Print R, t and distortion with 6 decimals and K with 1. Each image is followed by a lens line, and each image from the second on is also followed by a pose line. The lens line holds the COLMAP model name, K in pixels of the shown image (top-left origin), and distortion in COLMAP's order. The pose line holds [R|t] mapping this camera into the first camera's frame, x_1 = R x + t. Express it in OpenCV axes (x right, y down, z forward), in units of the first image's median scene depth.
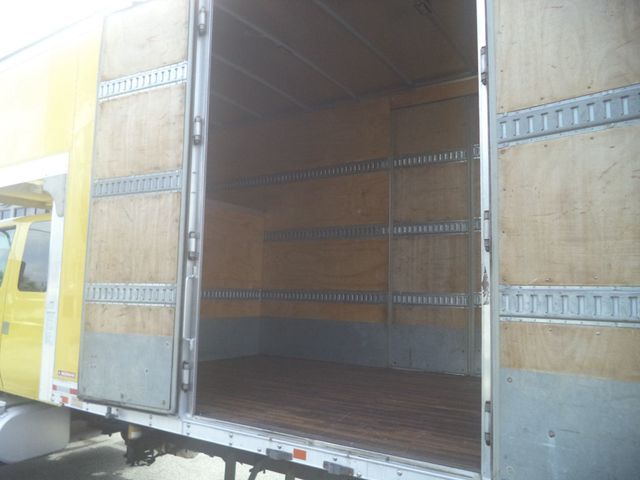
lens RADIAL K [[525.3, 0, 318.0], [0, 525.3, 242.6], [0, 0, 1]] dist [-0.001851, -0.007137]
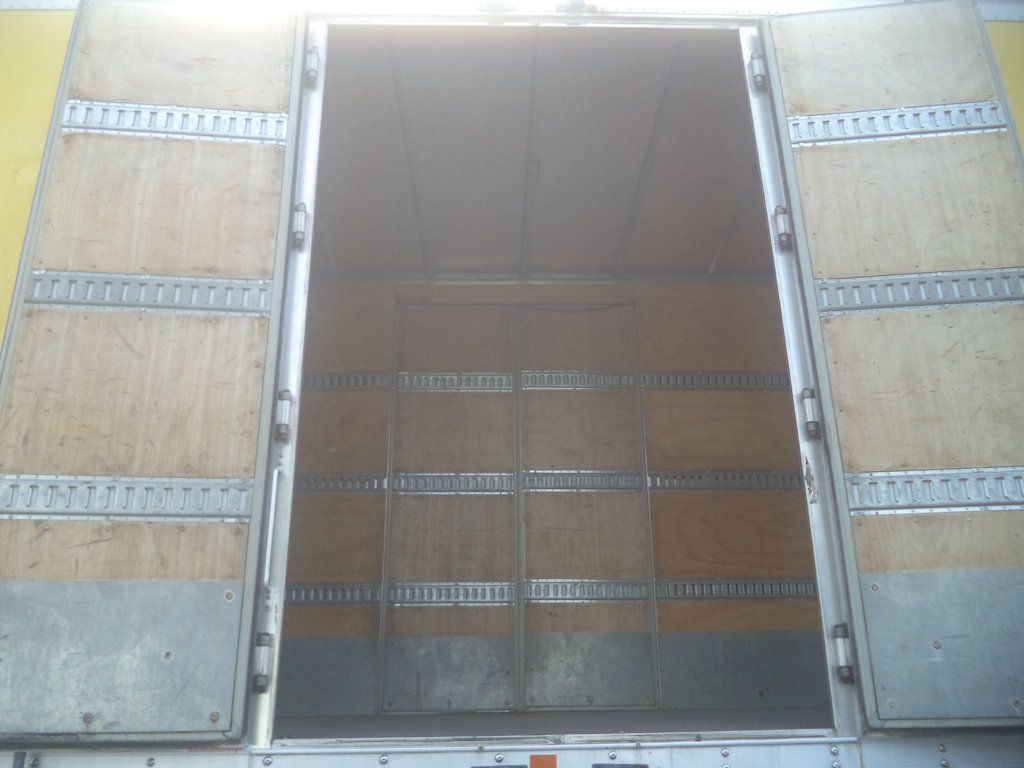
lens RADIAL K [[842.2, 0, 518.0], [0, 842.2, 382.8], [0, 0, 1]] dist [-0.014879, -0.007576]
pose [[0.809385, 0.170590, 0.561957, -0.527530], [-0.024923, 0.965998, -0.257346, 0.188803], [-0.586749, 0.194286, 0.786116, 0.158950]]
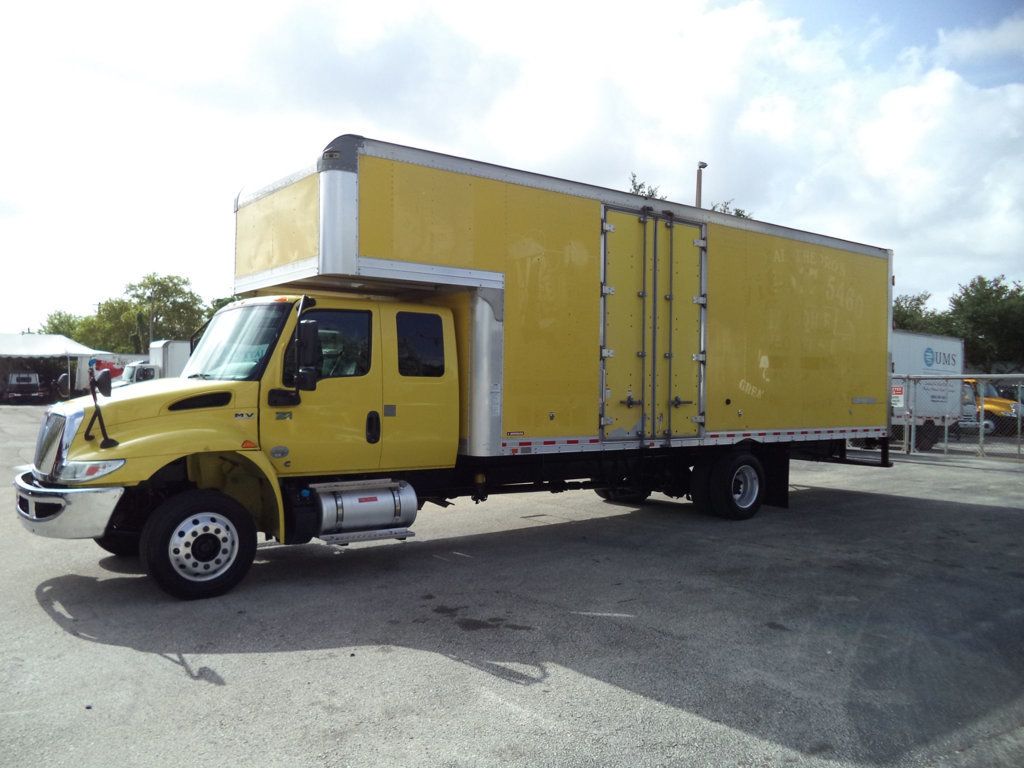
lens RADIAL K [[826.1, 0, 515.5], [0, 826.1, 383.6], [0, 0, 1]] dist [-0.001320, -0.010016]
pose [[0.321331, -0.016503, 0.946823, -3.064862], [-0.101529, 0.993484, 0.051773, -0.005756], [-0.941509, -0.112766, 0.317562, 0.337003]]
